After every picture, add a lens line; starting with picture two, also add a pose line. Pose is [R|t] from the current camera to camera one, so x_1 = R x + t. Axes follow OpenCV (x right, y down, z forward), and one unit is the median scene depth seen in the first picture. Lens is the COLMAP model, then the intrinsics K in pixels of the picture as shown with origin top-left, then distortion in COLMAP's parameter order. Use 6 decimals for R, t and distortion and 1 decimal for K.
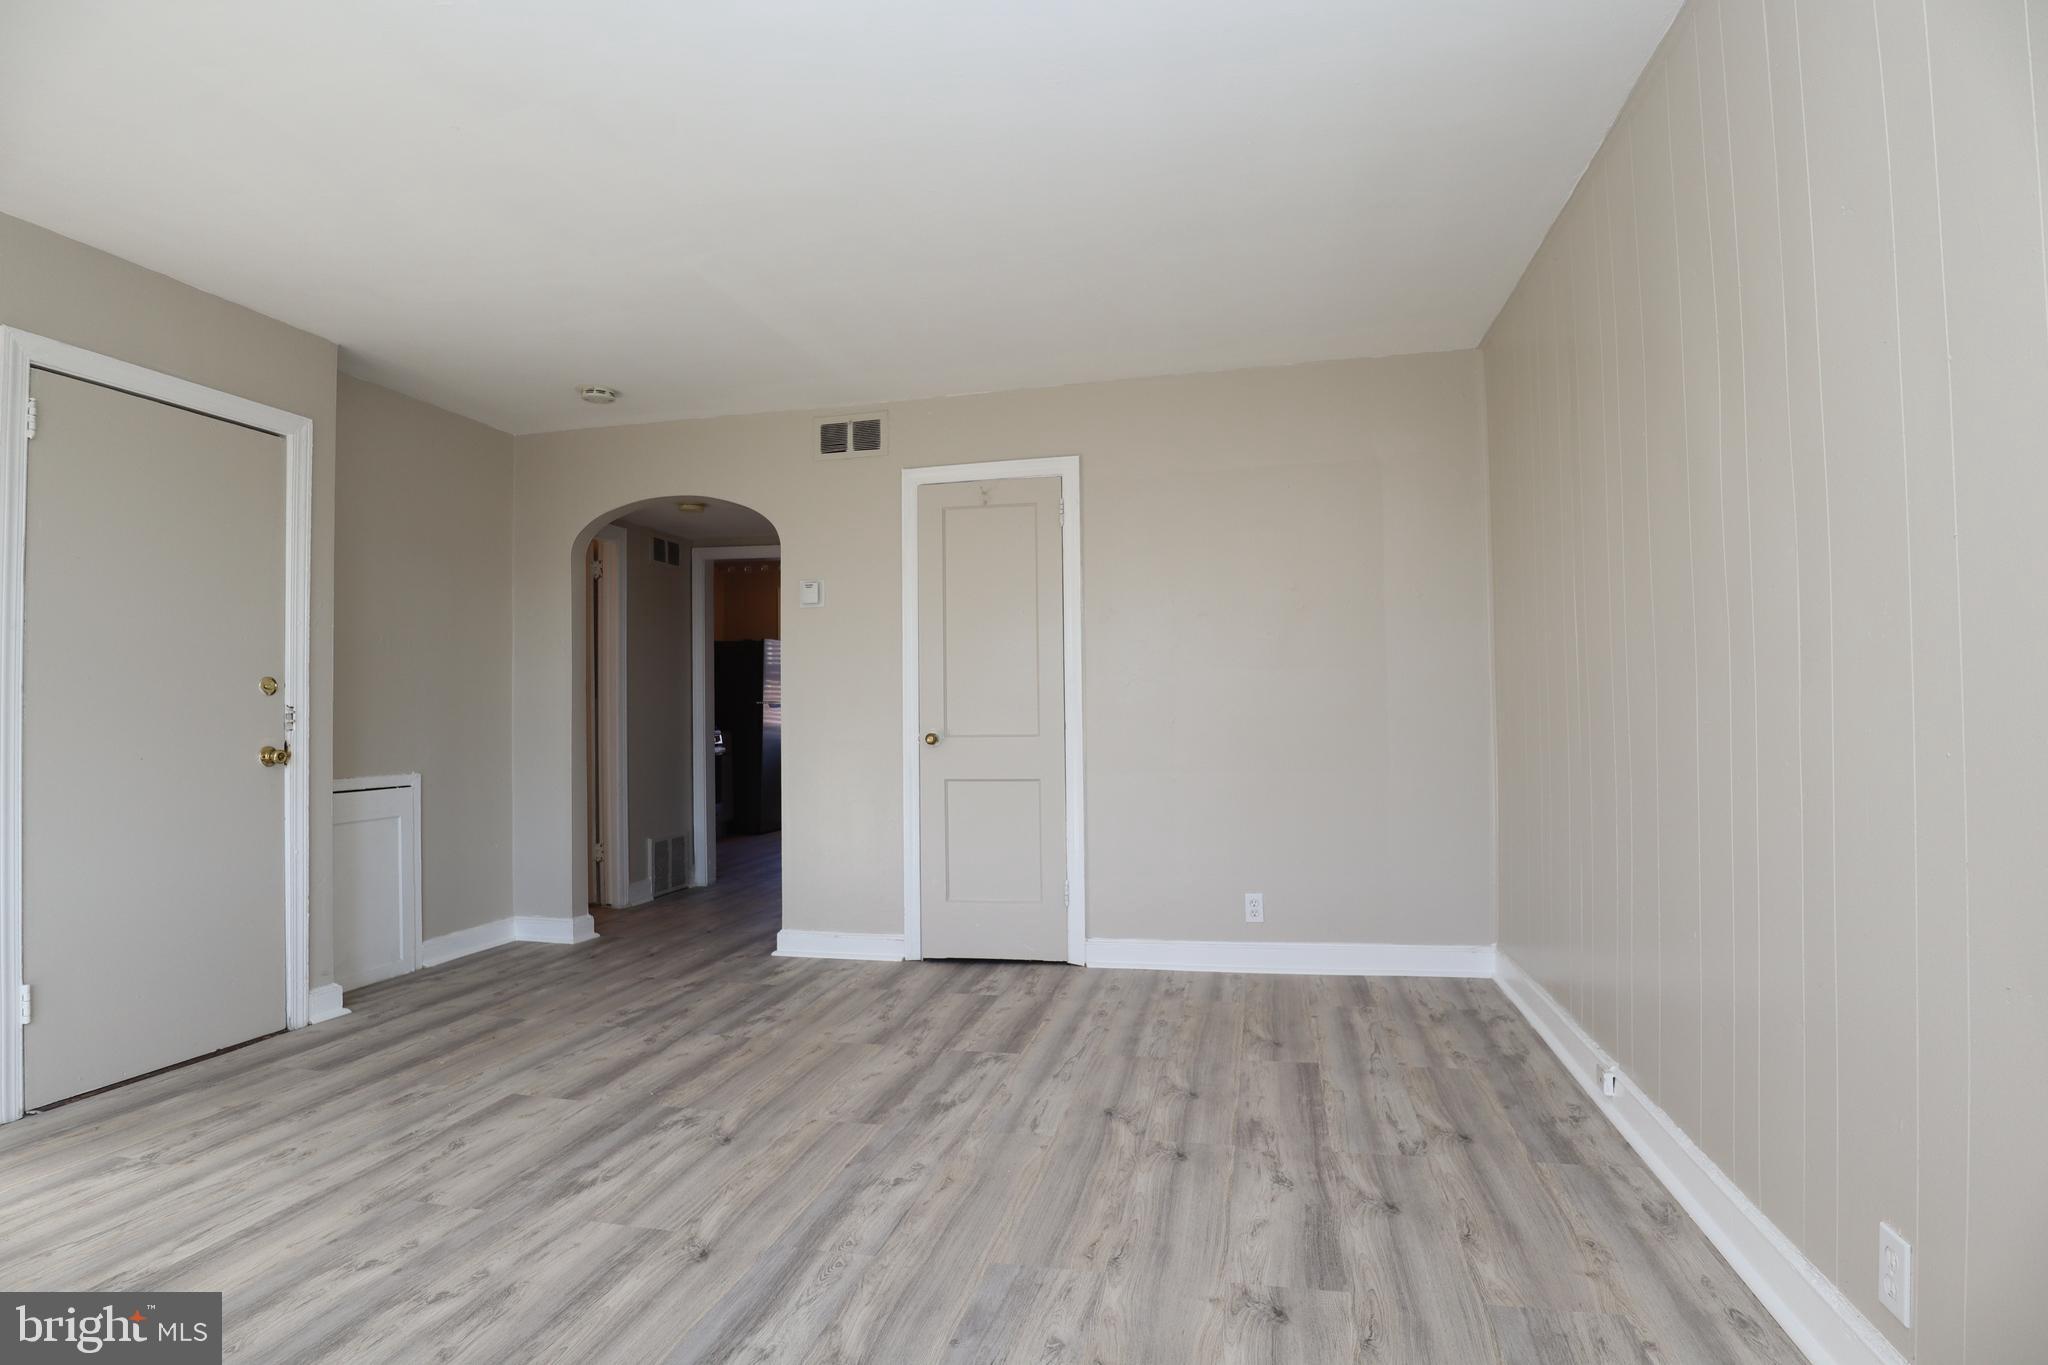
lens RADIAL K [[1042.3, 0, 1032.5], [0, 1042.3, 683.8], [0, 0, 1]] dist [-0.043385, 0.016549]
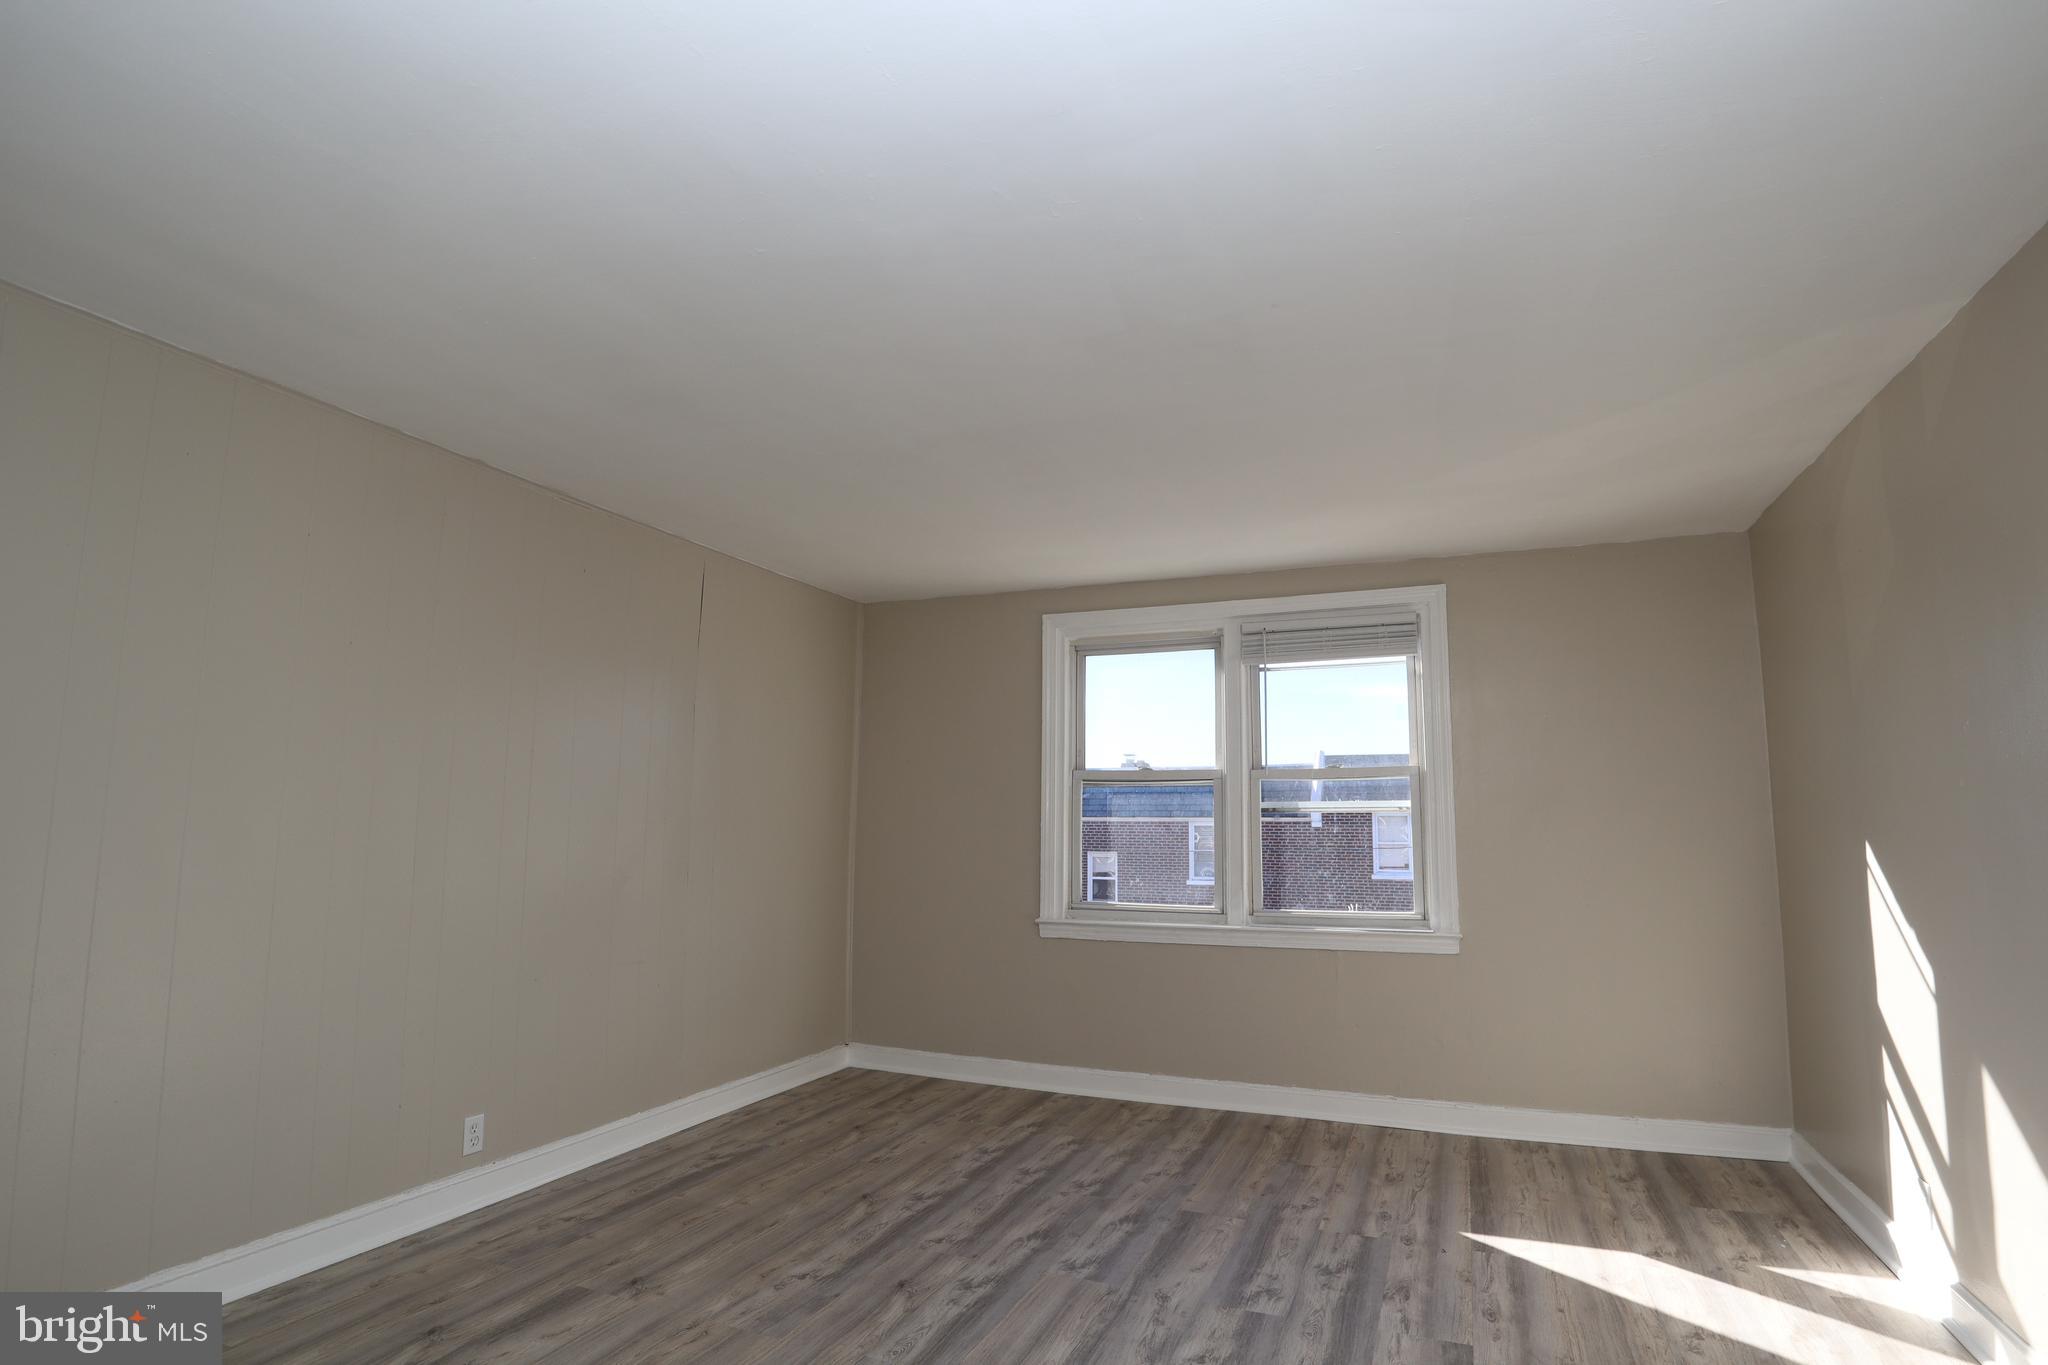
lens RADIAL K [[1044.4, 0, 1032.2], [0, 1044.4, 693.9], [0, 0, 1]] dist [-0.045701, 0.015528]
pose [[-0.985733, 0.028672, 0.165856, -0.399884], [0.002760, 0.988006, -0.154394, -0.019059], [-0.168293, -0.151733, -0.973989, 1.588230]]
